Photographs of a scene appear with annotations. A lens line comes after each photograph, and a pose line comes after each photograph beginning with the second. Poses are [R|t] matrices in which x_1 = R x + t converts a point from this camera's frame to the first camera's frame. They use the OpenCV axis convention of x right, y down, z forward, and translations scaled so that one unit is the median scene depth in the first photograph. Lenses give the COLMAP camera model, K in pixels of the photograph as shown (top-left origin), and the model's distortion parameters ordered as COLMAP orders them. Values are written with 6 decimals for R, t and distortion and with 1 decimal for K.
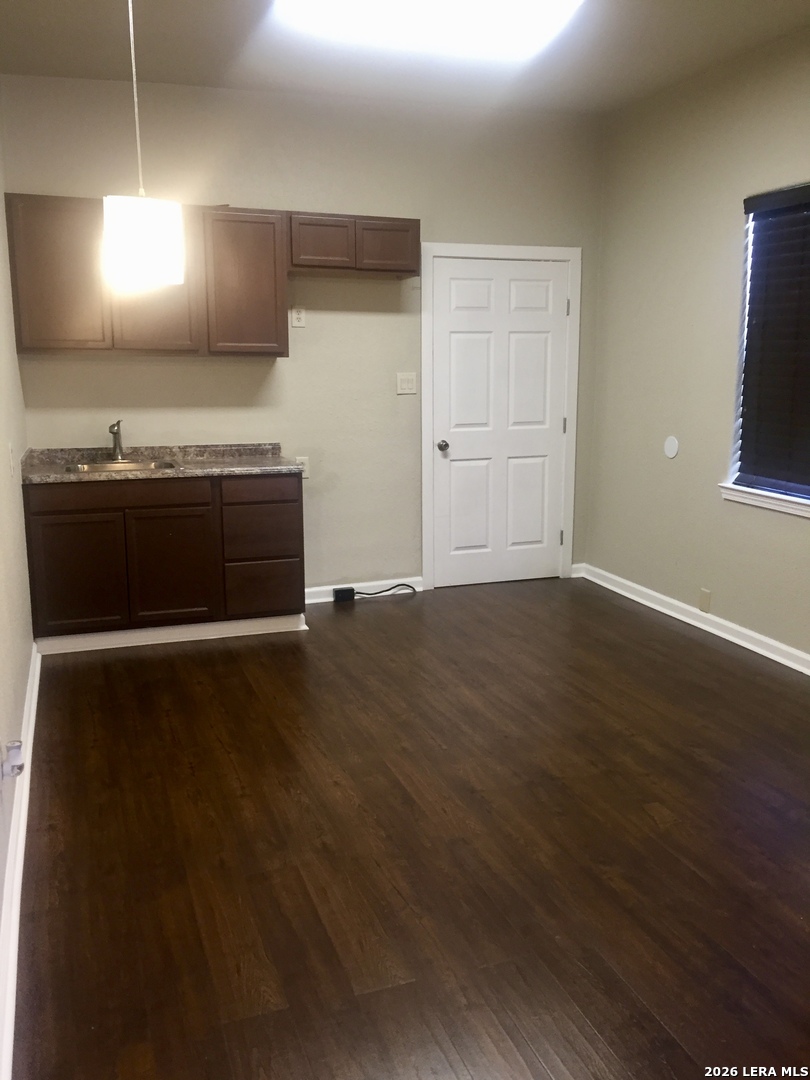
lens RADIAL K [[924.0, 0, 407.5], [0, 924.0, 540.8], [0, 0, 1]] dist [0.089185, -0.121233]
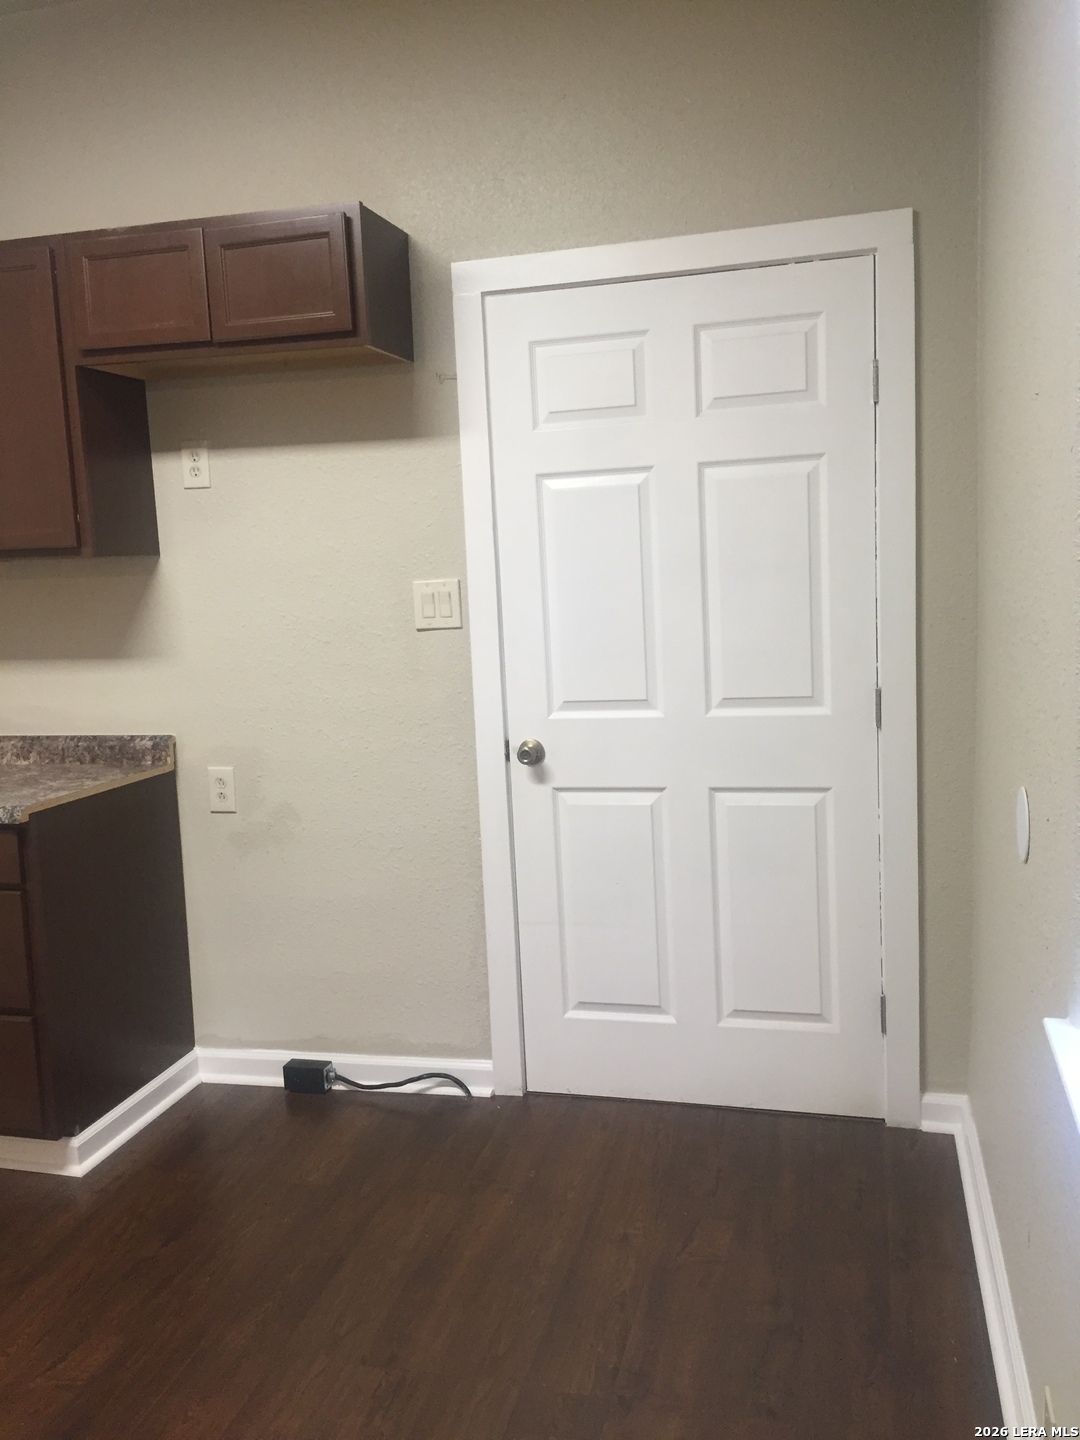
lens RADIAL K [[1232.0, 0, 543.3], [0, 1232.0, 721.0], [0, 0, 1]] dist [0.089185, -0.121233]
pose [[0.823471, 0.043092, -0.565720, 0.404150], [-0.064625, 0.997746, -0.018068, -0.124087], [0.563666, 0.051438, 0.824399, 0.643695]]
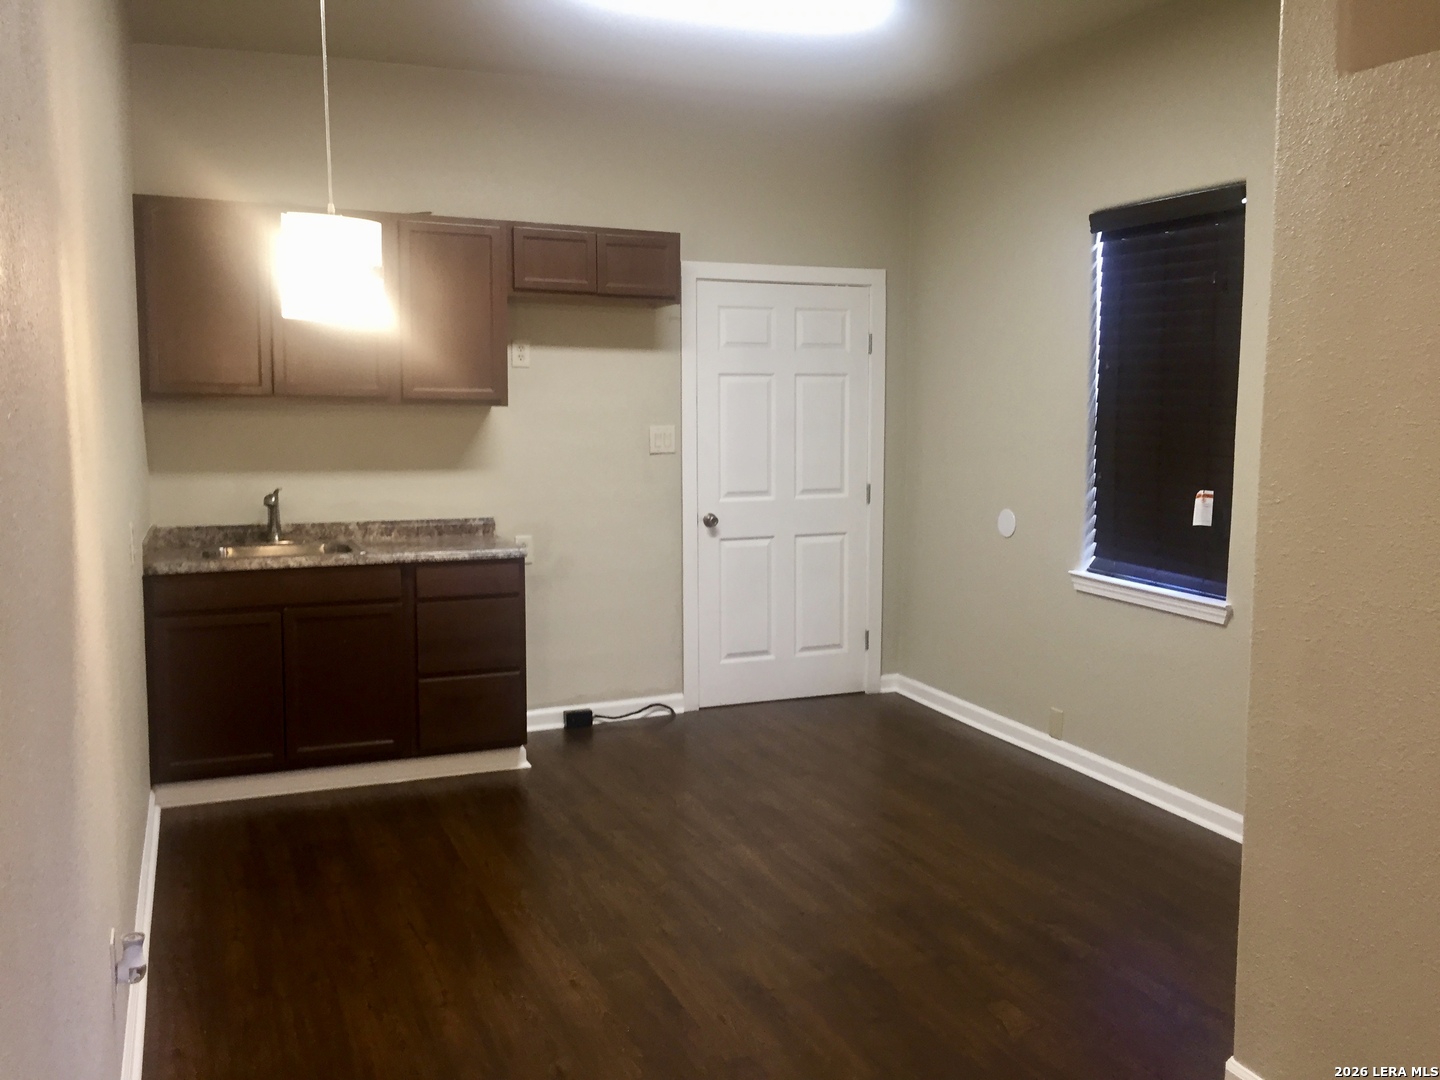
lens RADIAL K [[1232.0, 0, 720.0], [0, 1232.0, 540.0], [0, 0, 1]] dist [0.089185, -0.121233]
pose [[0.998698, -0.003095, 0.050910, -0.005933], [0.007239, 0.996654, -0.081419, -0.004456], [-0.050487, 0.081682, 0.995379, -0.008116]]
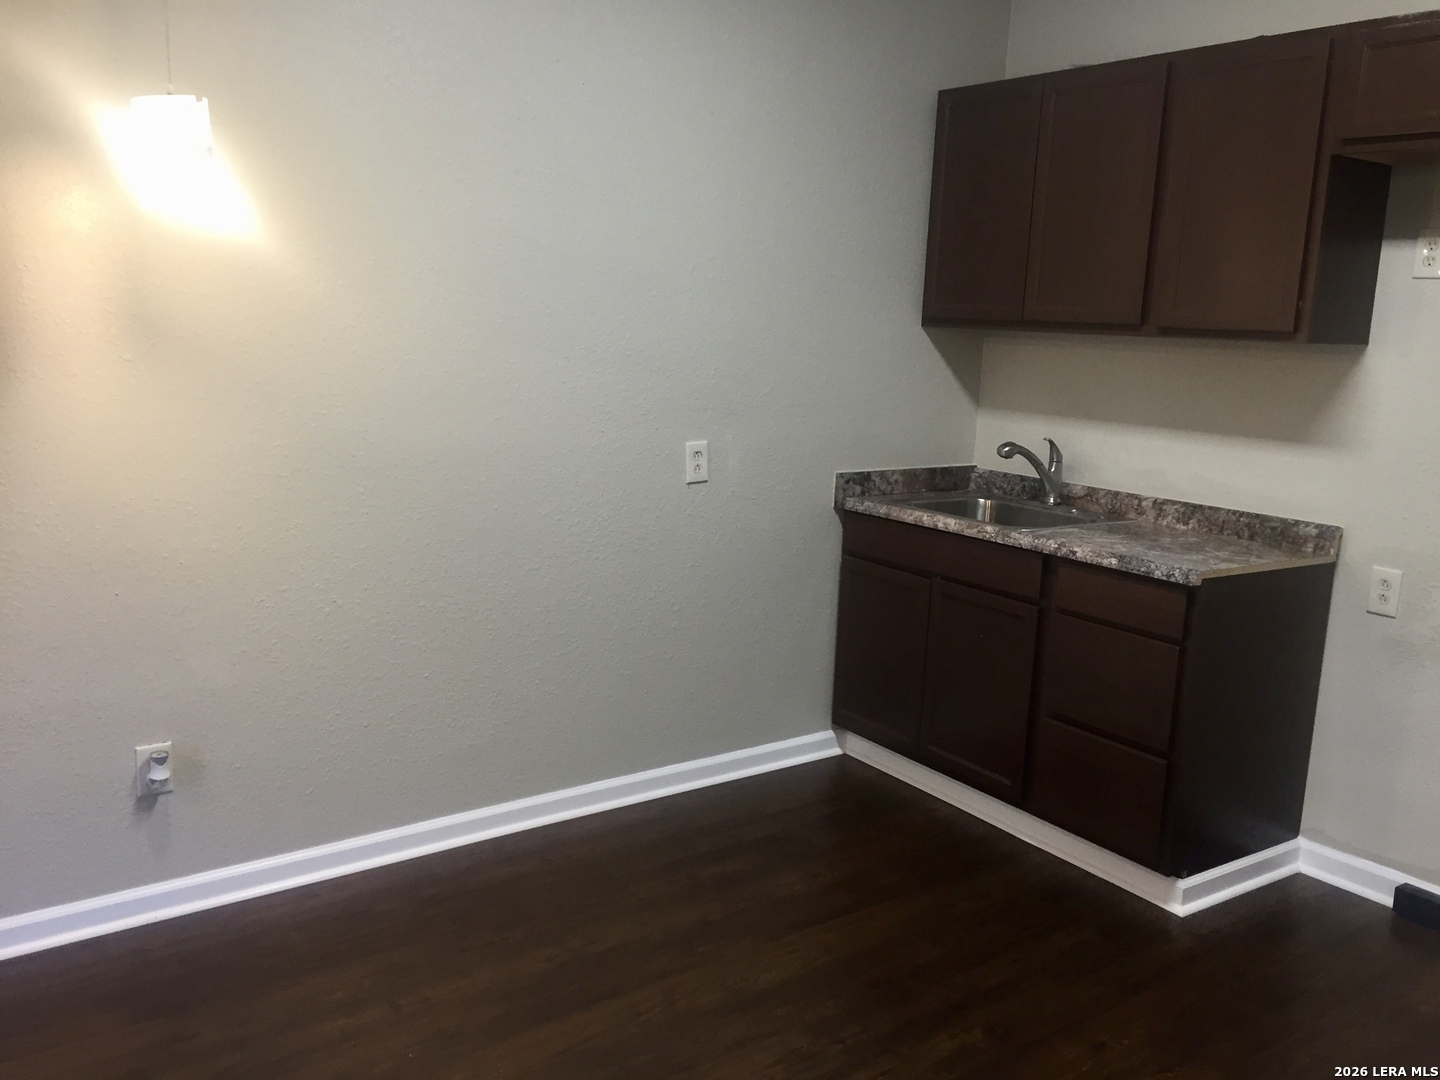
lens RADIAL K [[1232.0, 0, 720.0], [0, 1232.0, 540.0], [0, 0, 1]] dist [0.089185, -0.121233]
pose [[0.272592, 0.184815, -0.944212, 0.401237], [-0.217121, 0.967879, 0.126765, -0.121541], [0.937311, 0.170453, 0.303963, 0.569984]]
